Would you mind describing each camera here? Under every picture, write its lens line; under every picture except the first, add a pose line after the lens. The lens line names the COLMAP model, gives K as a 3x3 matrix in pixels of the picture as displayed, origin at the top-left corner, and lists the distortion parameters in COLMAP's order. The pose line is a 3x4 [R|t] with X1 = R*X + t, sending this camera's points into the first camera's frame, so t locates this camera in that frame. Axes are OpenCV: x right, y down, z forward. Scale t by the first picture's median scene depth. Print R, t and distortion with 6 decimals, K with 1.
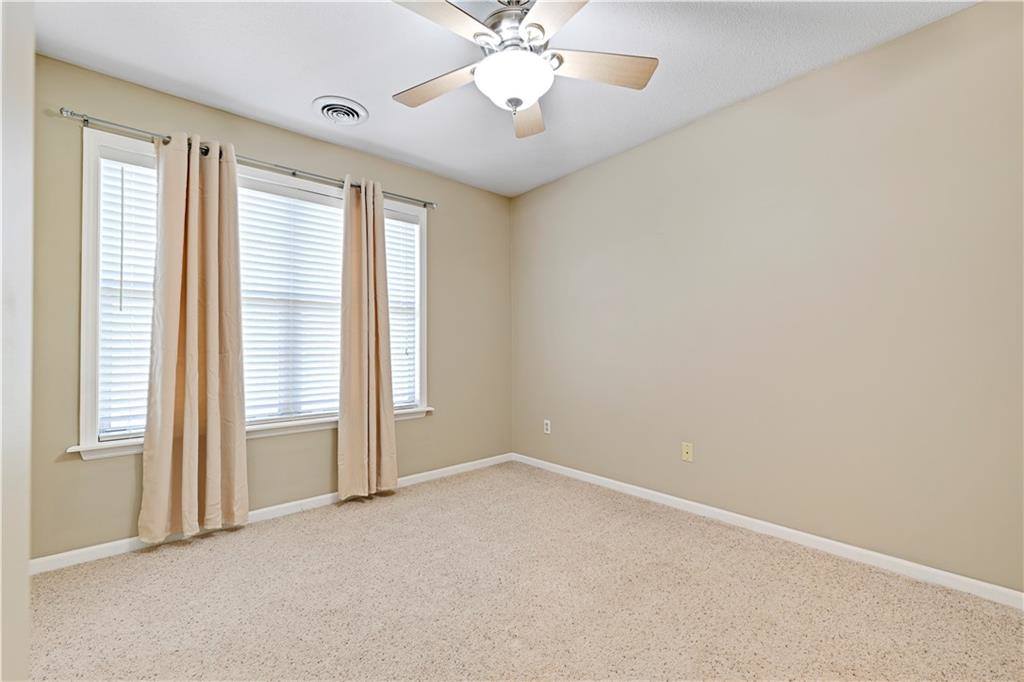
lens RADIAL K [[449.6, 0, 510.0], [0, 449.6, 335.2], [0, 0, 1]] dist [0.000149, 0.000103]
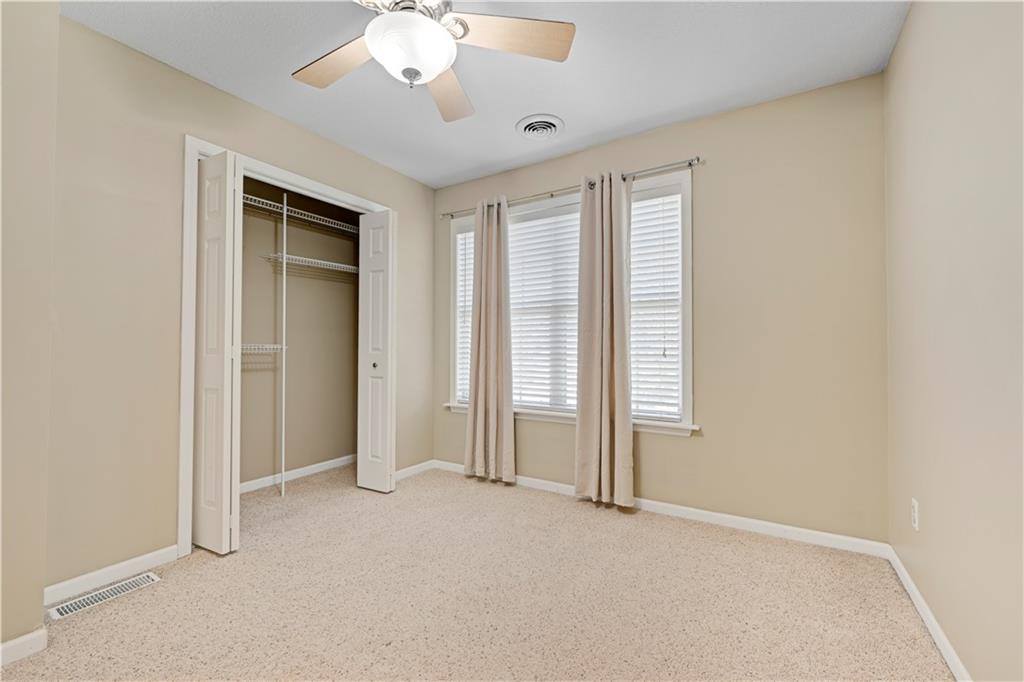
lens RADIAL K [[449.2, 0, 512.0], [0, 449.2, 341.0], [0, 0, 1]] dist [0.014703, 0.000008]
pose [[0.238116, -0.013851, -0.971138, 0.626751], [0.021126, 0.999736, -0.009079, 0.019930], [0.971007, -0.018355, 0.238346, 0.648514]]
